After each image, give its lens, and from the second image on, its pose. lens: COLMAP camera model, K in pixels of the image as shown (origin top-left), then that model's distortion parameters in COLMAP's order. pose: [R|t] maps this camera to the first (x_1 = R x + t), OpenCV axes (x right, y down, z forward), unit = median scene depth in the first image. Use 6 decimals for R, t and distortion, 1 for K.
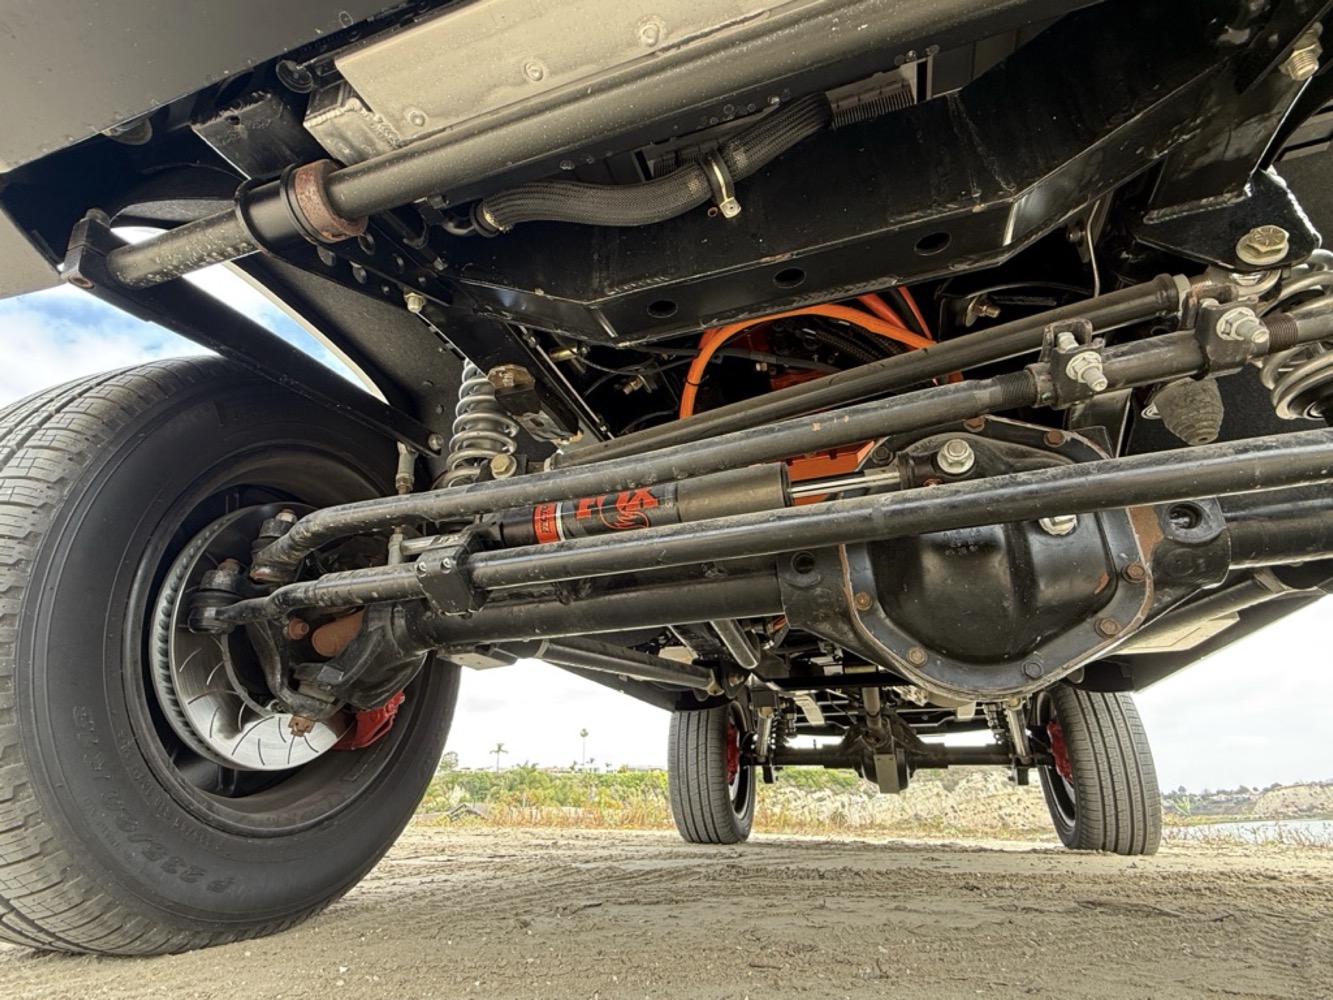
lens RADIAL K [[656.4, 0, 661.7], [0, 656.4, 501.7], [0, 0, 1]] dist [0.000568, -0.000545]
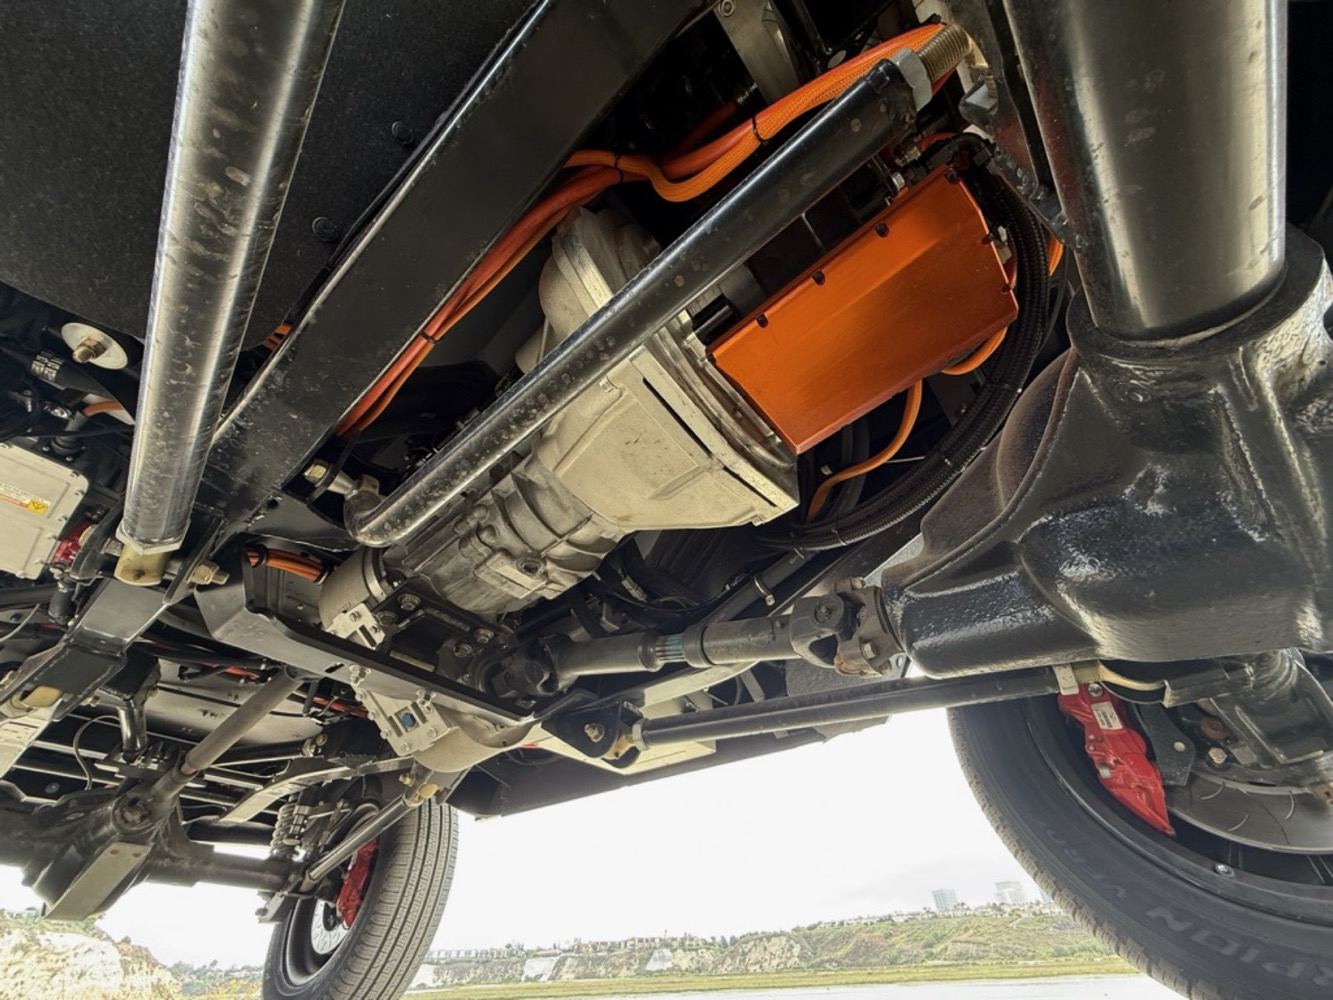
lens RADIAL K [[540.6, 0, 666.5], [0, 540.6, 500.0], [0, 0, 1]] dist [-0.000281, 0.000493]
pose [[0.365229, 0.628120, 0.687076, -0.097522], [-0.401579, 0.772164, -0.492440, 0.416967], [-0.839847, -0.096062, 0.534256, 0.746413]]
